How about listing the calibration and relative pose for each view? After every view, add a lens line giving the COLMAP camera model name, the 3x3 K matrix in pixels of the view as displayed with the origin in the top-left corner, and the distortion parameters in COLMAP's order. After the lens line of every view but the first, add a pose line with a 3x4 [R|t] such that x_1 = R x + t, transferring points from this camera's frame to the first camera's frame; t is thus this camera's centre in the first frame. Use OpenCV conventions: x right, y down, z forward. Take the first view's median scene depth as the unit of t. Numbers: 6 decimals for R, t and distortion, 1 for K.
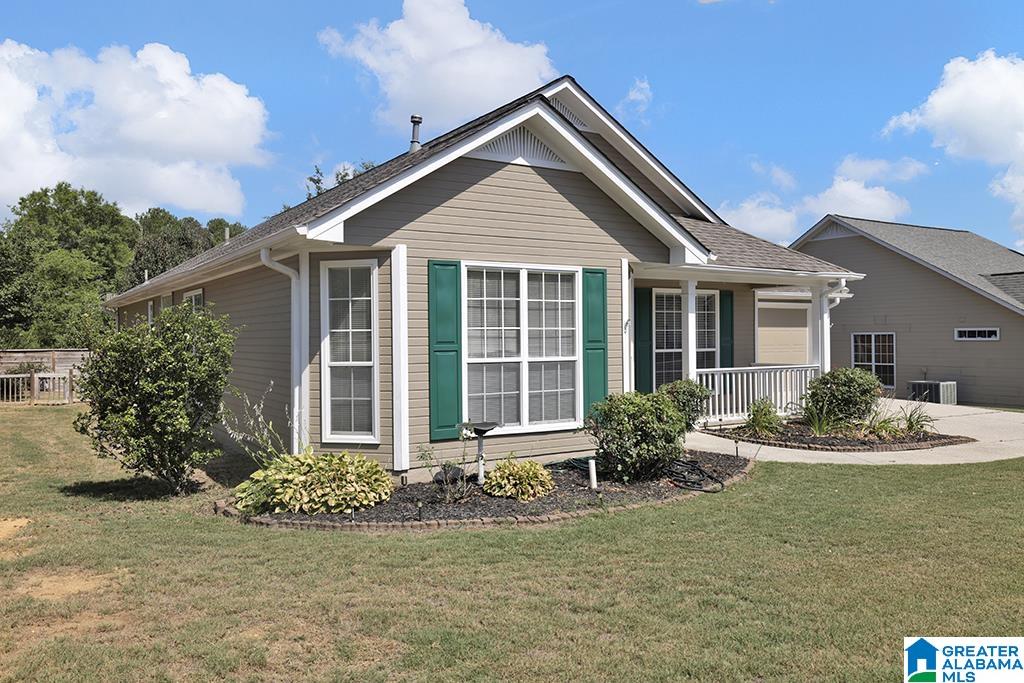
lens RADIAL K [[783.2, 0, 512.0], [0, 783.2, 341.5], [0, 0, 1]] dist [0.048093, 0.003316]
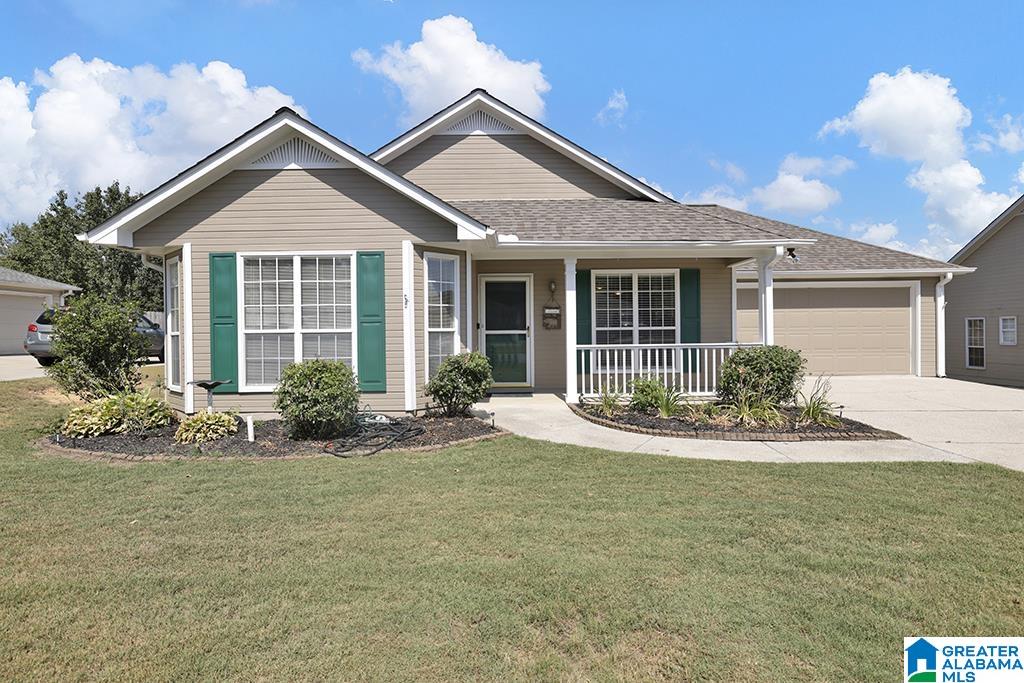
lens RADIAL K [[567.5, 0, 512.0], [0, 567.5, 341.5], [0, 0, 1]] dist [-0.005282, 0.003381]
pose [[0.845392, 0.003458, -0.534135, 0.735304], [0.002956, 0.999933, 0.011151, 0.029408], [0.534138, -0.011006, 0.845325, 0.426682]]
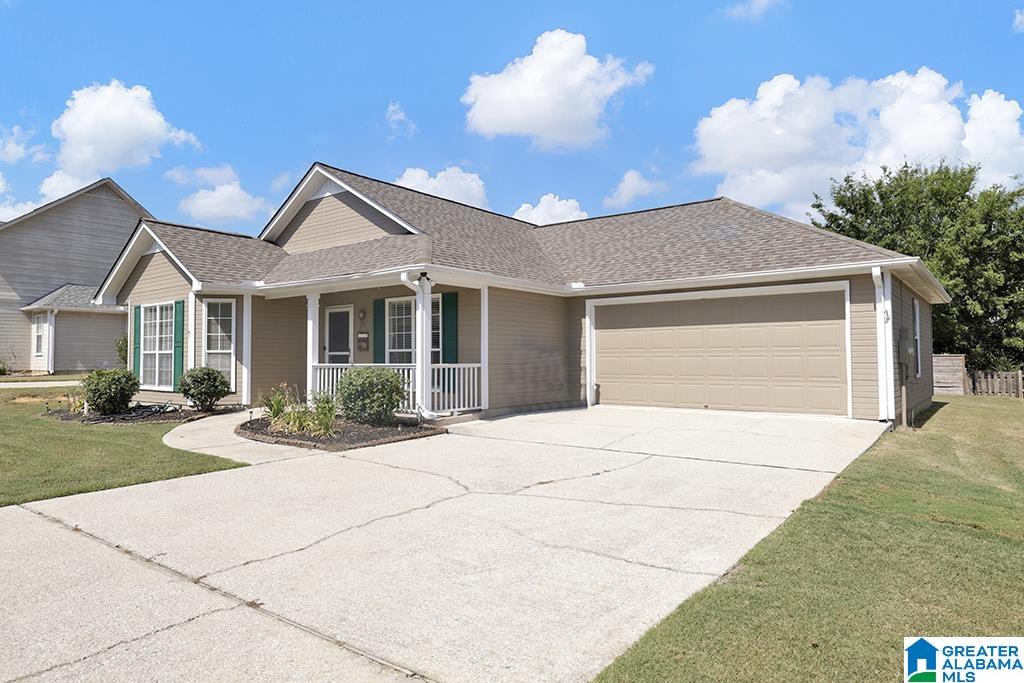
lens RADIAL K [[643.2, 0, 512.0], [0, 643.2, 341.5], [0, 0, 1]] dist [-0.024989, -0.000237]
pose [[0.342643, -0.024541, -0.939145, 1.730754], [-0.001756, 0.999640, -0.026762, 0.035431], [0.939464, 0.010819, 0.342476, 1.242132]]
